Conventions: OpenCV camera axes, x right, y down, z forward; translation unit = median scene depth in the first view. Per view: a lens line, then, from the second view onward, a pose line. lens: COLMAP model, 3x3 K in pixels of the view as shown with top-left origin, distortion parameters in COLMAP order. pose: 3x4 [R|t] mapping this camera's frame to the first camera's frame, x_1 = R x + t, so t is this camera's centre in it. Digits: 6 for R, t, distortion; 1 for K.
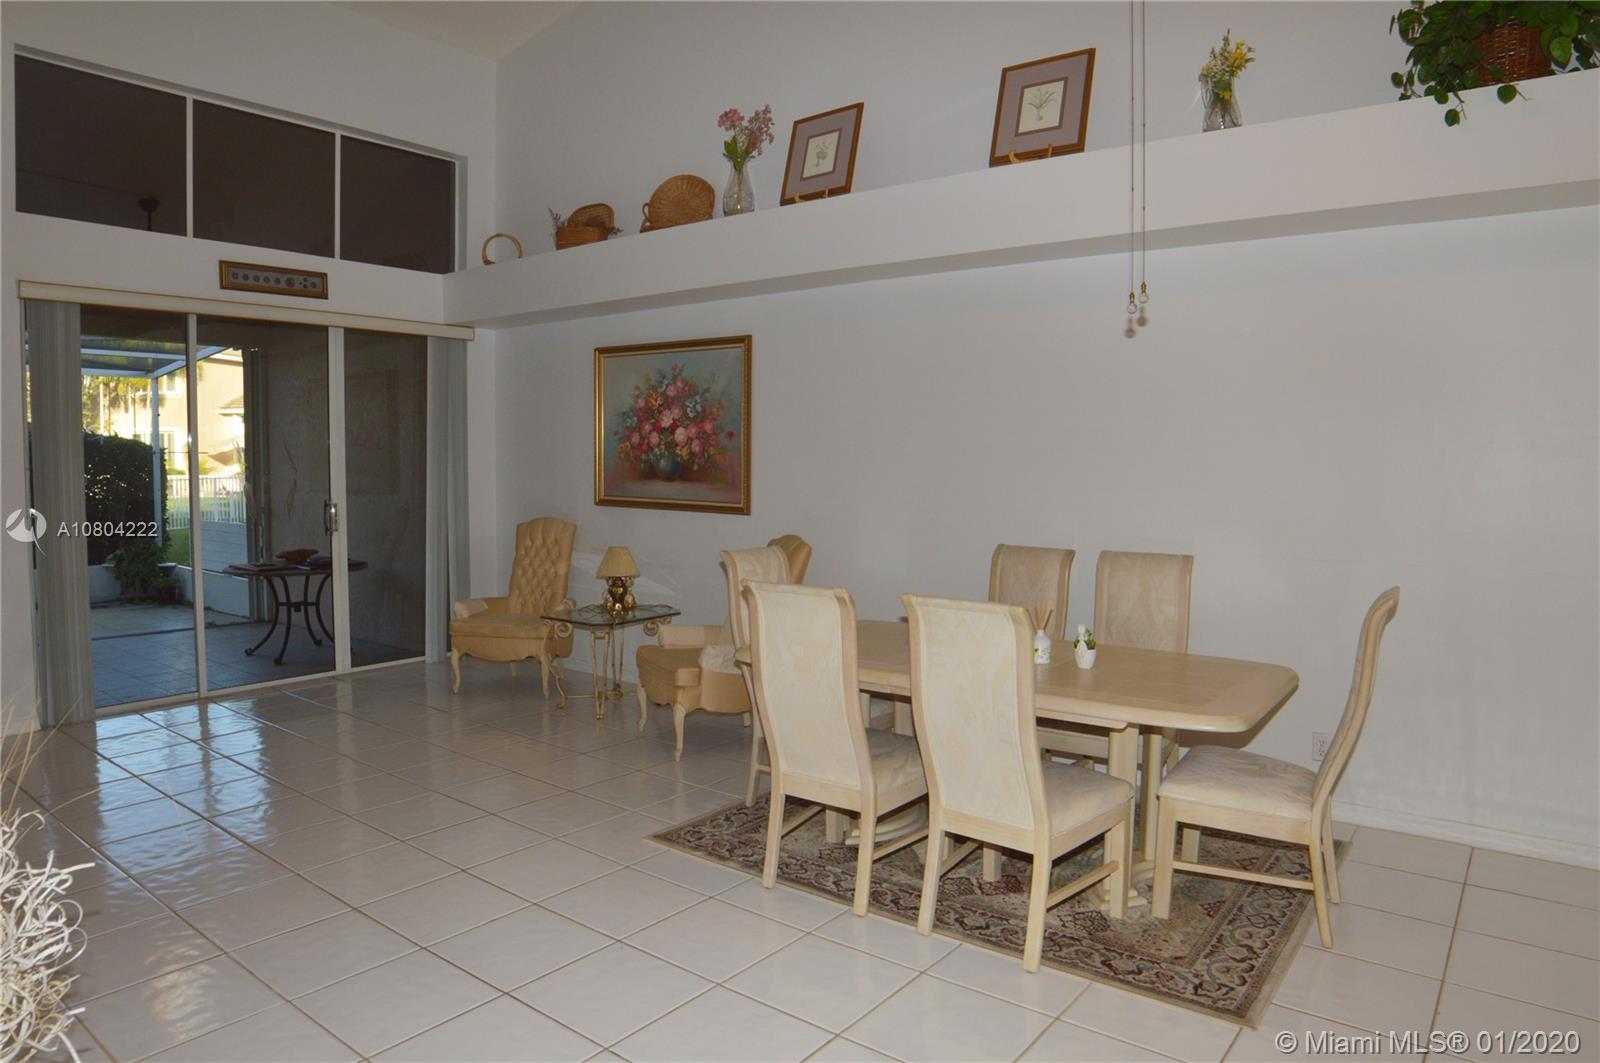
lens RADIAL K [[1010.4, 0, 806.0], [0, 1010.4, 512.8], [0, 0, 1]] dist [-0.118429, 0.048763]
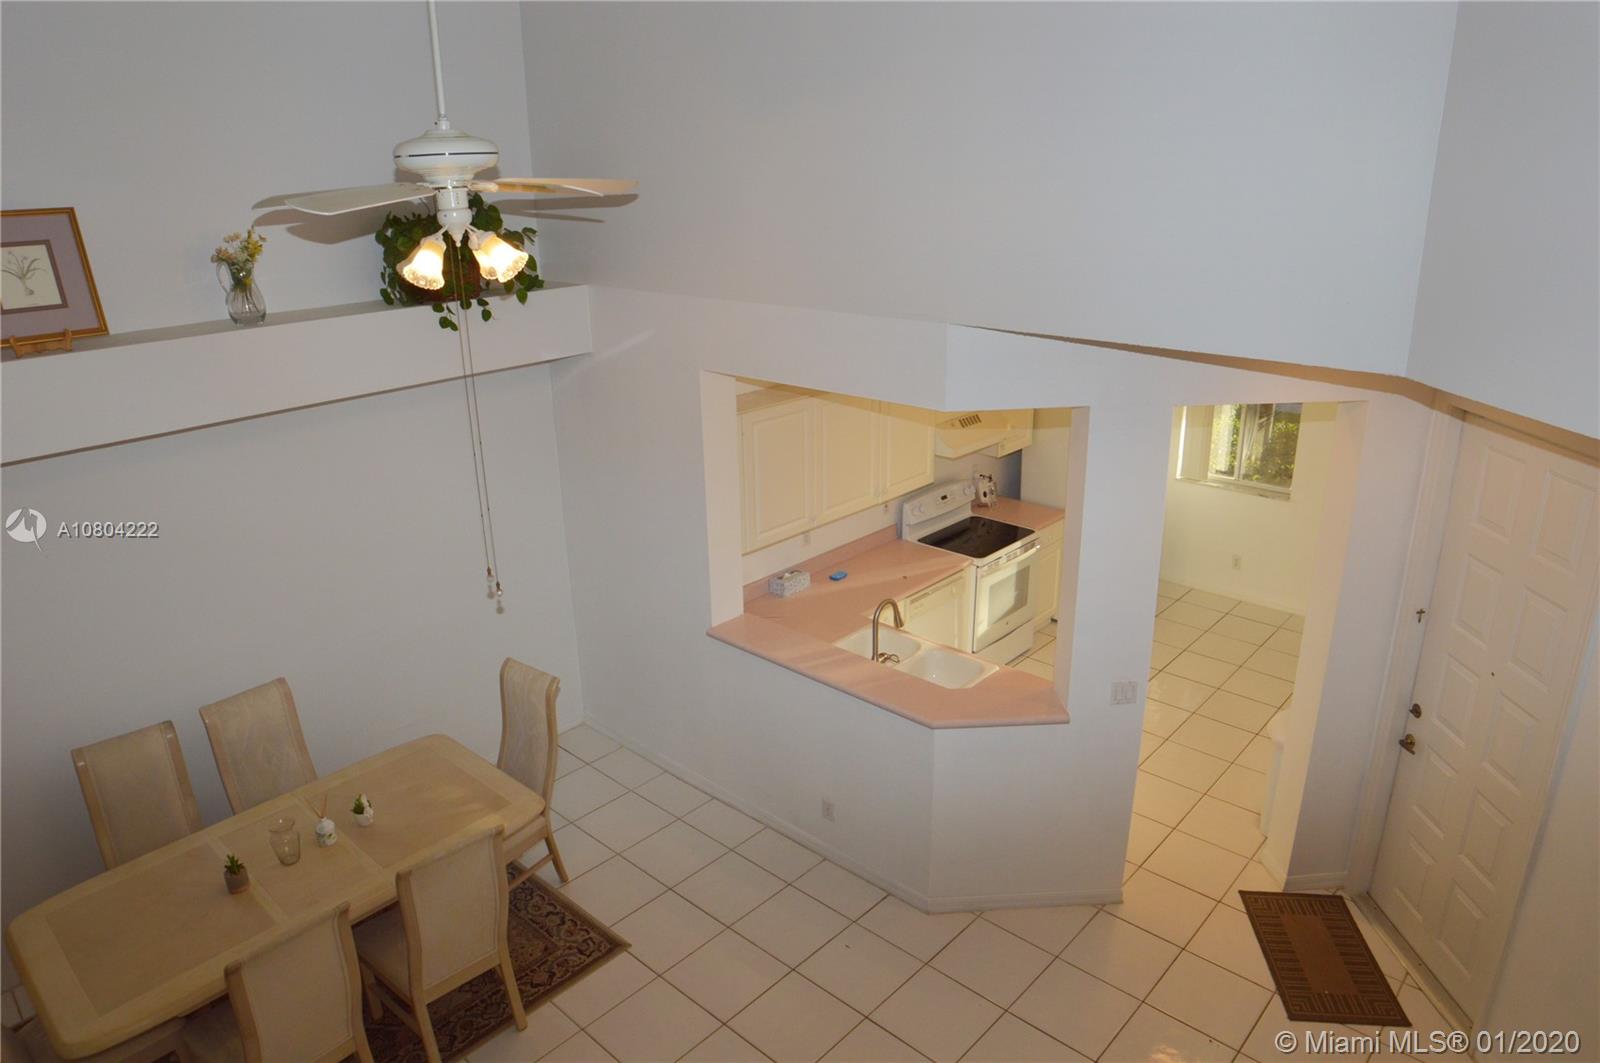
lens RADIAL K [[1010.4, 0, 803.7], [0, 1010.4, 514.6], [0, 0, 1]] dist [-0.118429, 0.048763]
pose [[0.084957, -0.324474, 0.942071, -0.383703], [0.078495, 0.944731, 0.318312, -0.304991], [-0.993288, 0.046905, 0.105731, 0.187934]]
